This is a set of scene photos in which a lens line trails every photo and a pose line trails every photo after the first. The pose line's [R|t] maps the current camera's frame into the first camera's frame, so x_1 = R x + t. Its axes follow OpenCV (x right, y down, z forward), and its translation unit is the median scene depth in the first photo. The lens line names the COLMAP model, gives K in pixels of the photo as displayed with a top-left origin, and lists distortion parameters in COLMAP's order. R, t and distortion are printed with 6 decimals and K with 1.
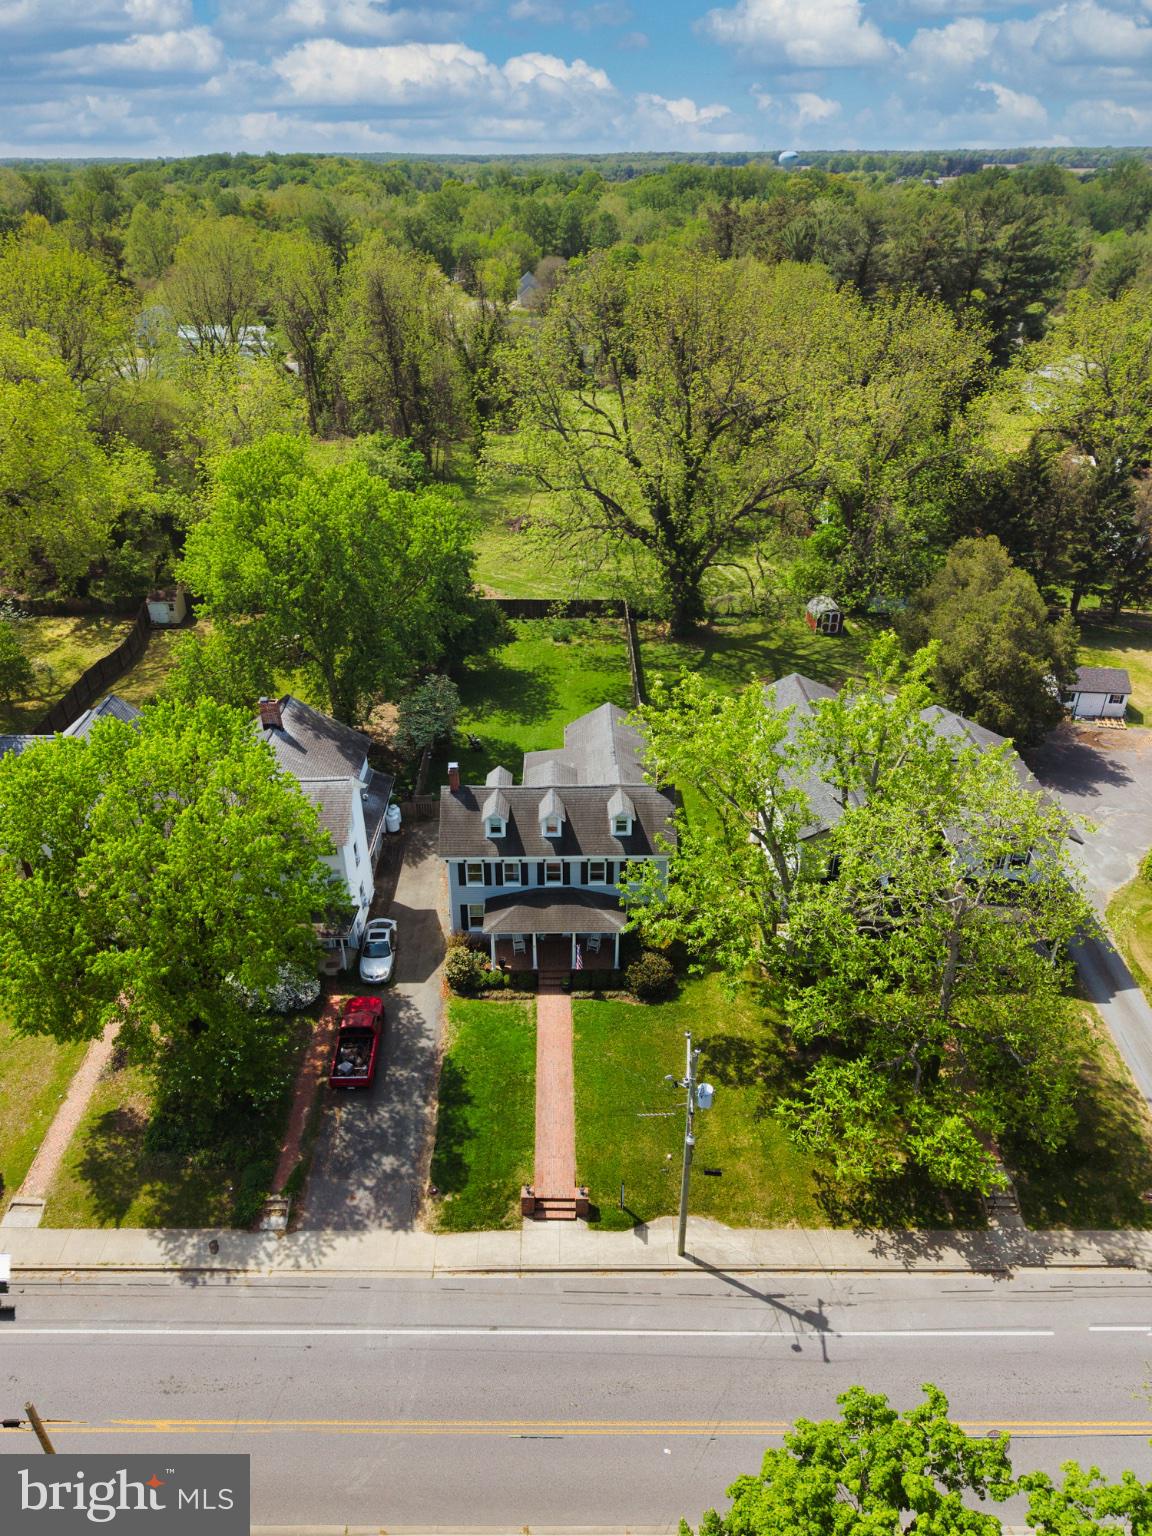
lens RADIAL K [[1068.8, 0, 575.4], [0, 1068.8, 767.0], [0, 0, 1]] dist [-0.007407, 0.014088]
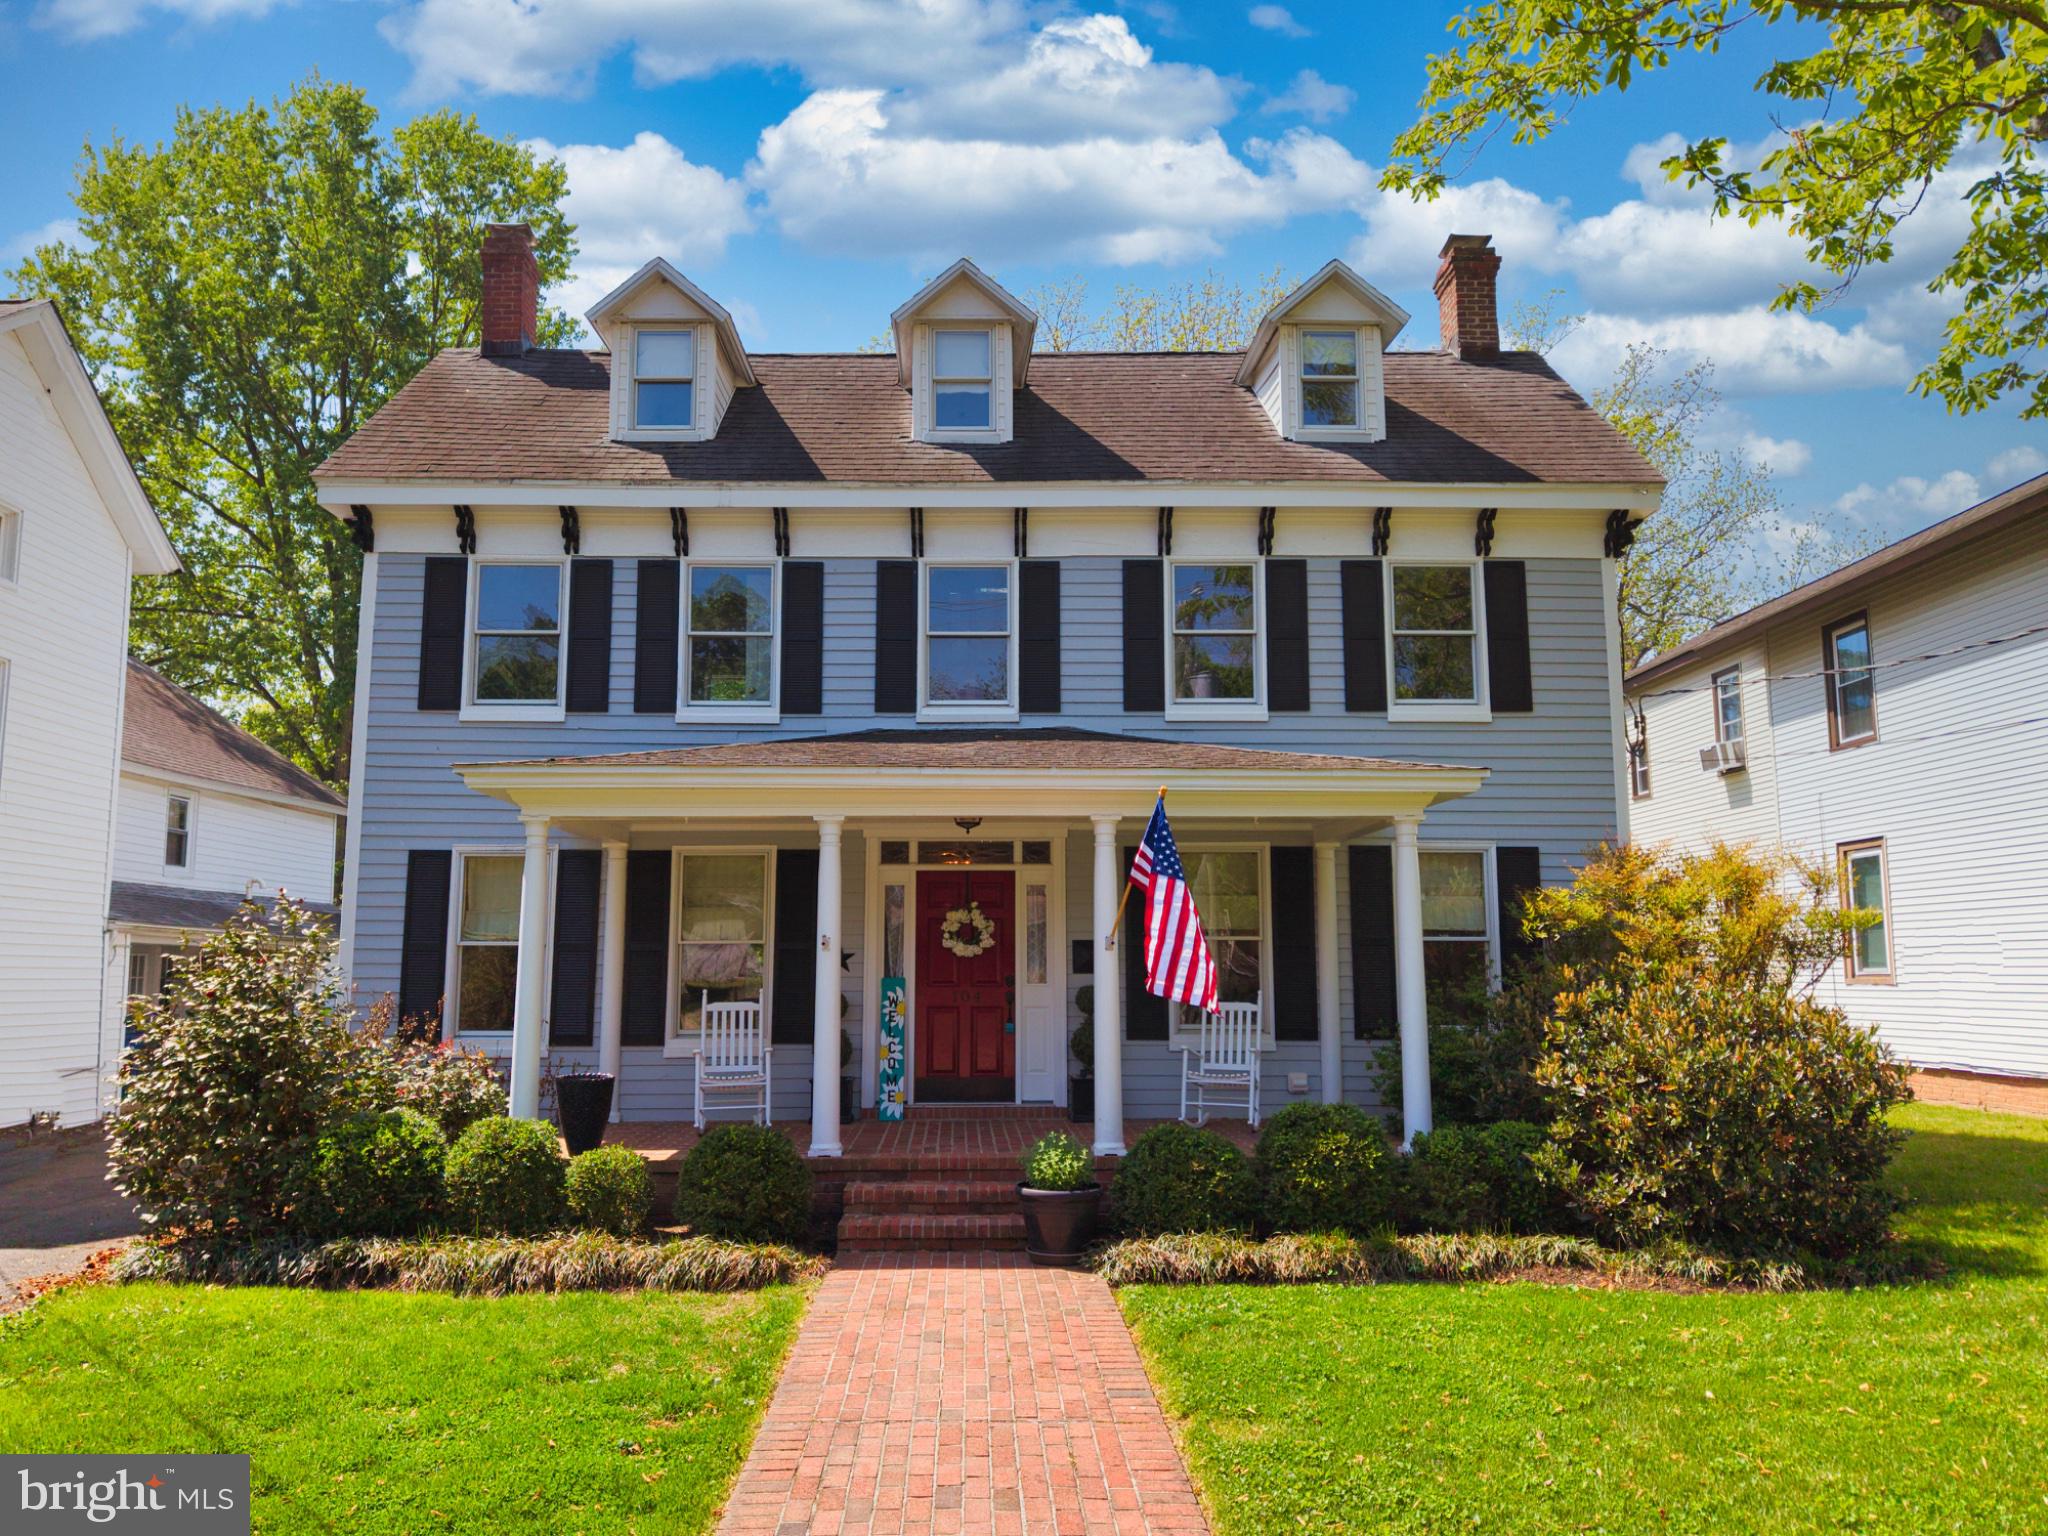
lens RADIAL K [[1425.1, 0, 1014.8], [0, 1425.1, 765.0], [0, 0, 1]] dist [-0.007407, 0.014088]
pose [[0.999769, 0.005108, 0.020872, -0.017473], [0.007531, 0.826424, -0.562998, 0.249469], [-0.020125, 0.563026, 0.826194, 0.821427]]
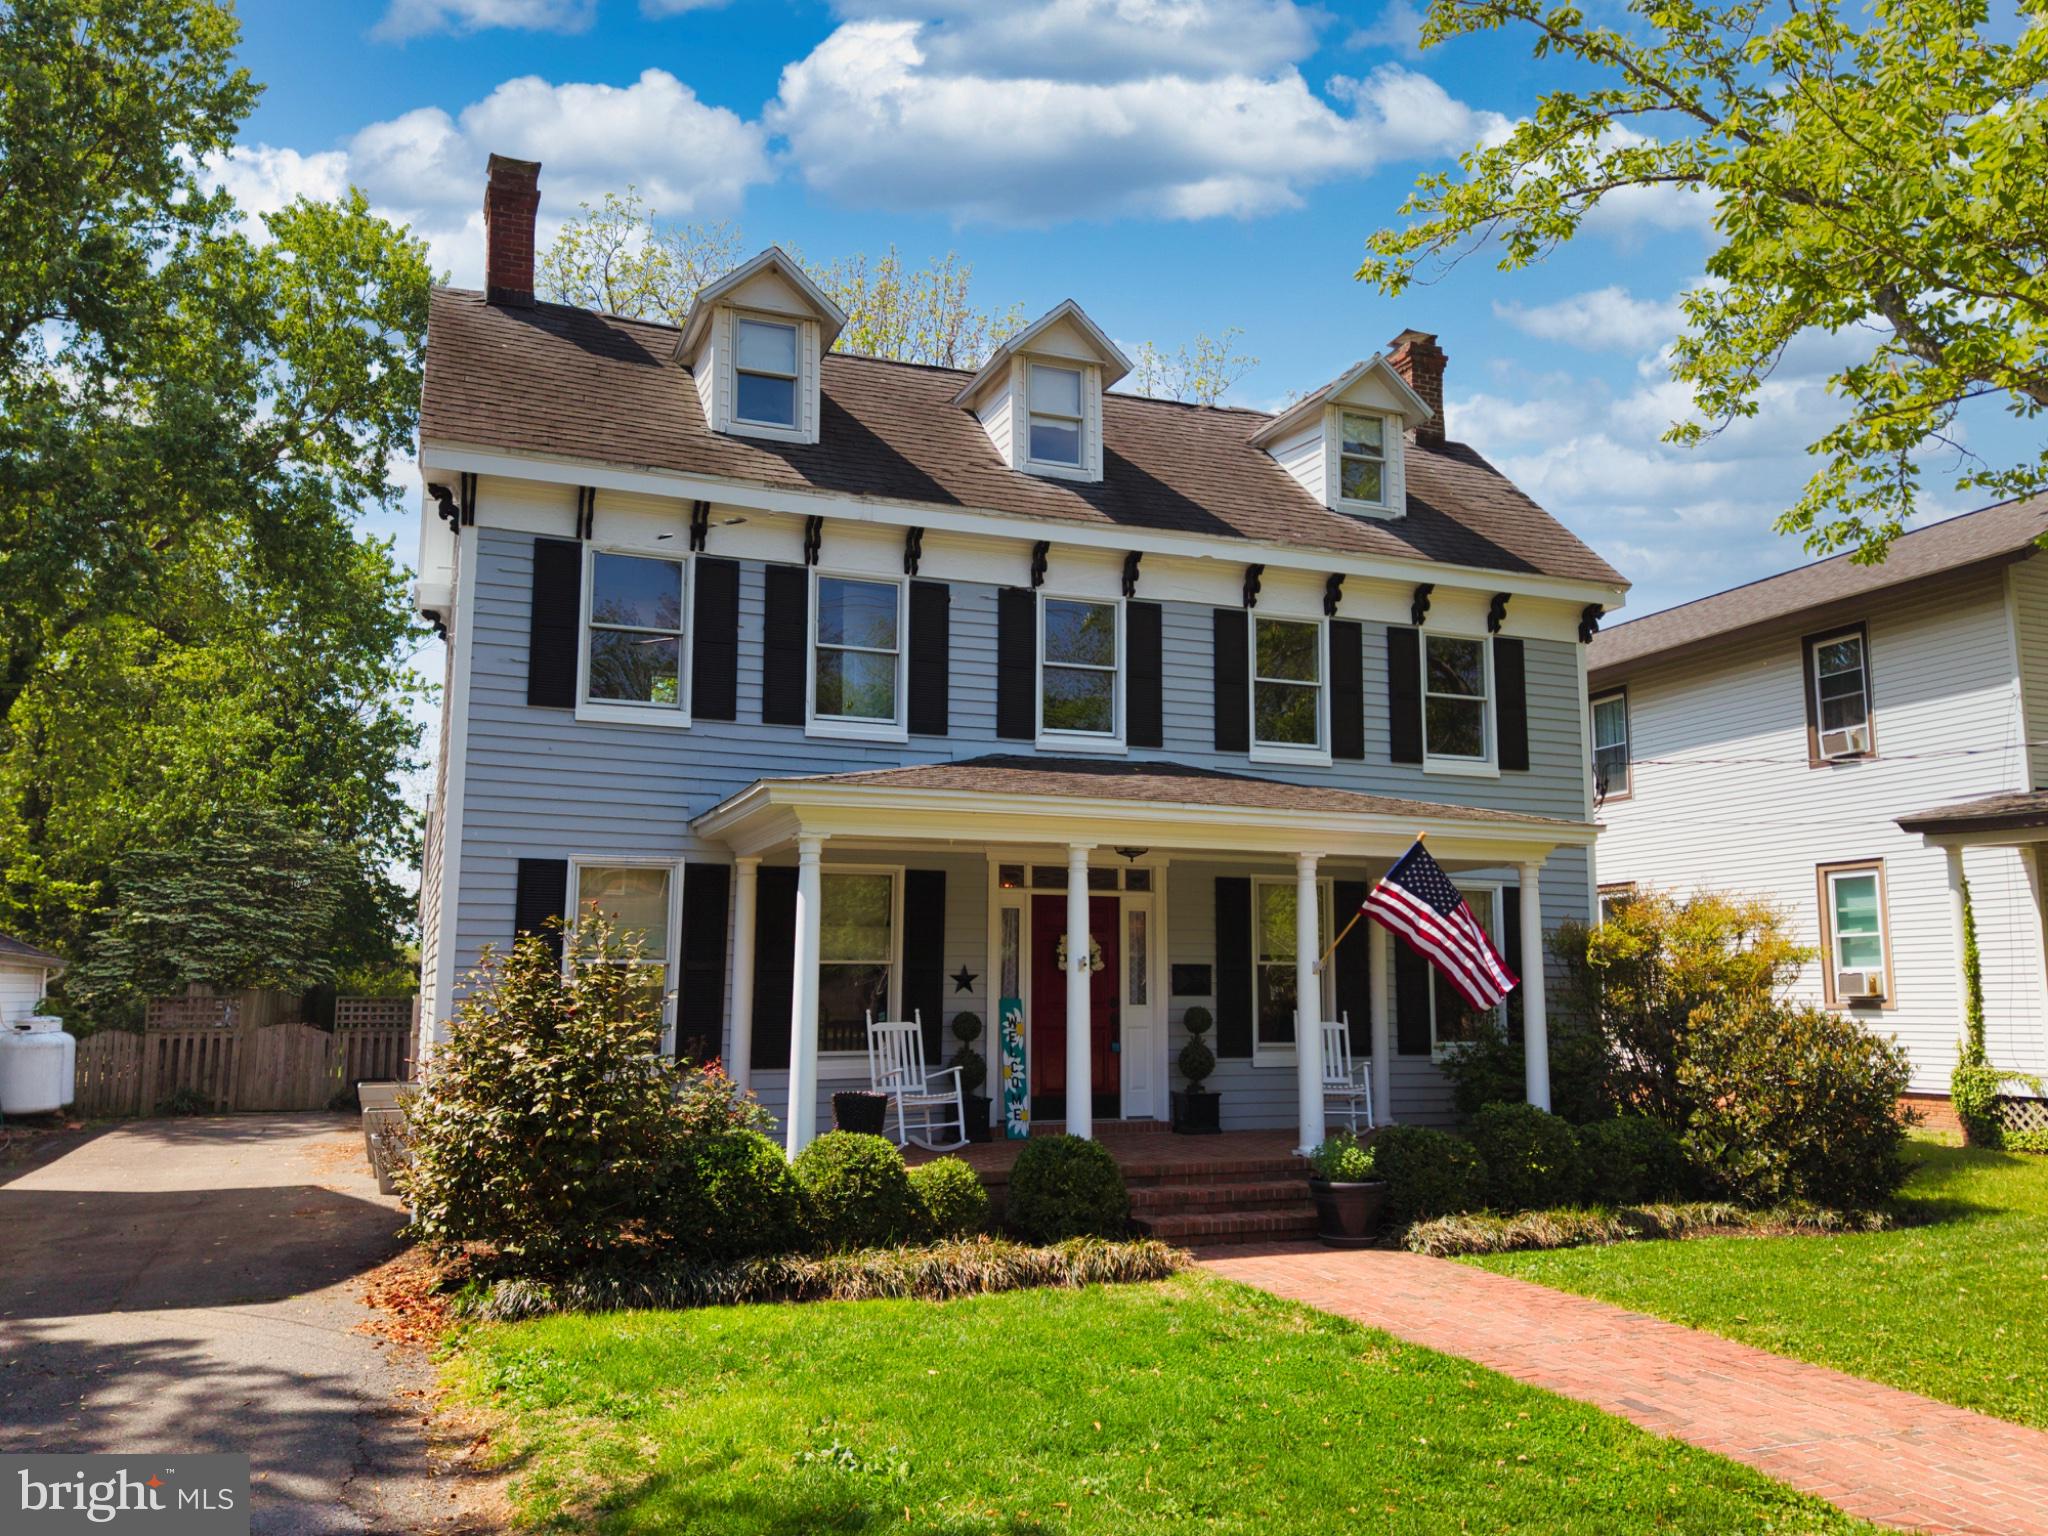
lens RADIAL K [[1569.7, 0, 1031.8], [0, 1569.7, 778.6], [0, 0, 1]] dist [0.004793, -0.019143]
pose [[0.928403, 0.056170, 0.367305, -0.125163], [0.160479, 0.830948, -0.532702, 0.256350], [-0.335133, 0.553507, 0.762441, 0.812733]]
